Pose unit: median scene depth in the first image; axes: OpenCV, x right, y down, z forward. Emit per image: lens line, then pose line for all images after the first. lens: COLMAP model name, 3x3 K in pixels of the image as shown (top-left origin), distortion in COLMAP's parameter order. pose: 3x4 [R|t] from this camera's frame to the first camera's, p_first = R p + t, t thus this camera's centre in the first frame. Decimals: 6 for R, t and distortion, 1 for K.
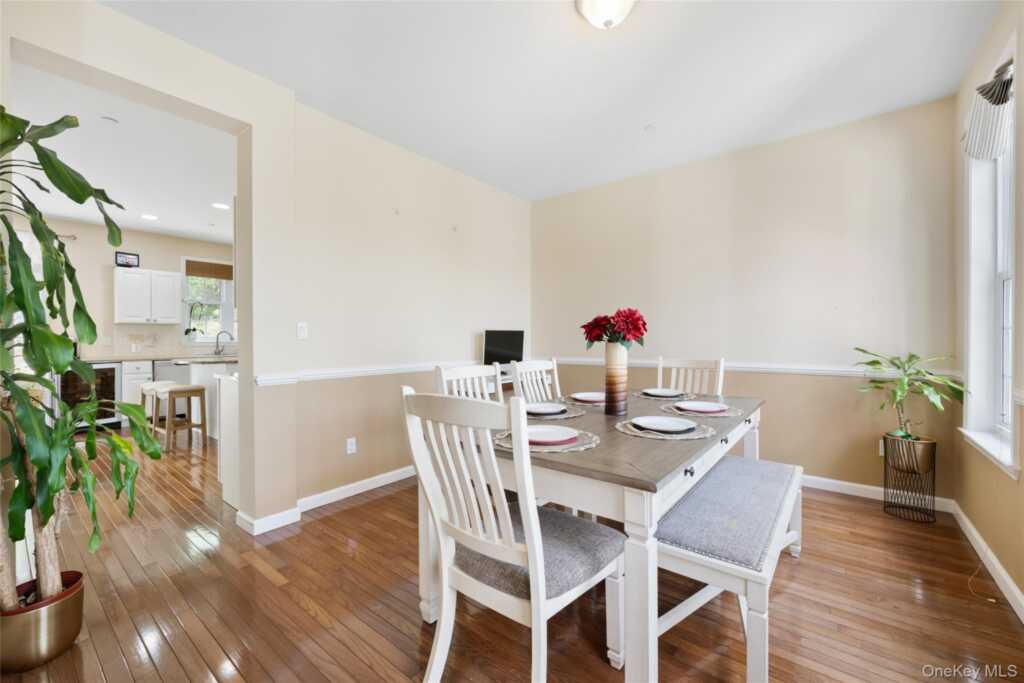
lens RADIAL K [[409.7, 0, 504.6], [0, 409.7, 340.5], [0, 0, 1]] dist [-0.000927, -0.000136]
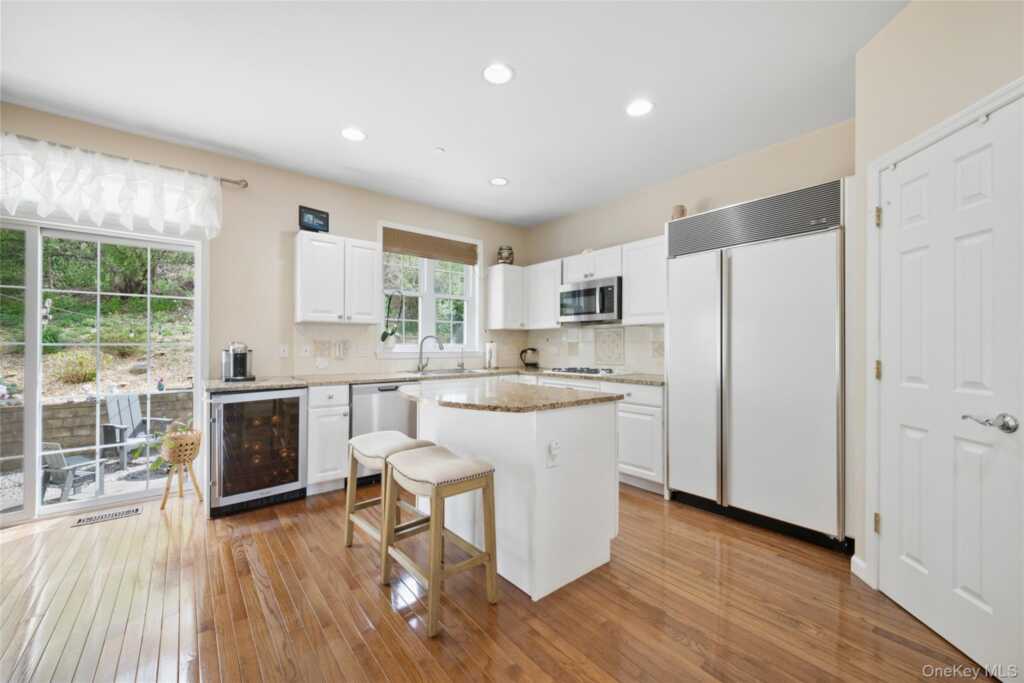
lens RADIAL K [[409.7, 0, 490.2], [0, 409.7, 341.5], [0, 0, 1]] dist [-0.000927, -0.000136]
pose [[0.965690, 0.005989, -0.259629, -0.484322], [-0.008832, 0.999913, -0.009784, -0.008816], [0.259548, 0.011741, 0.965659, 0.453836]]
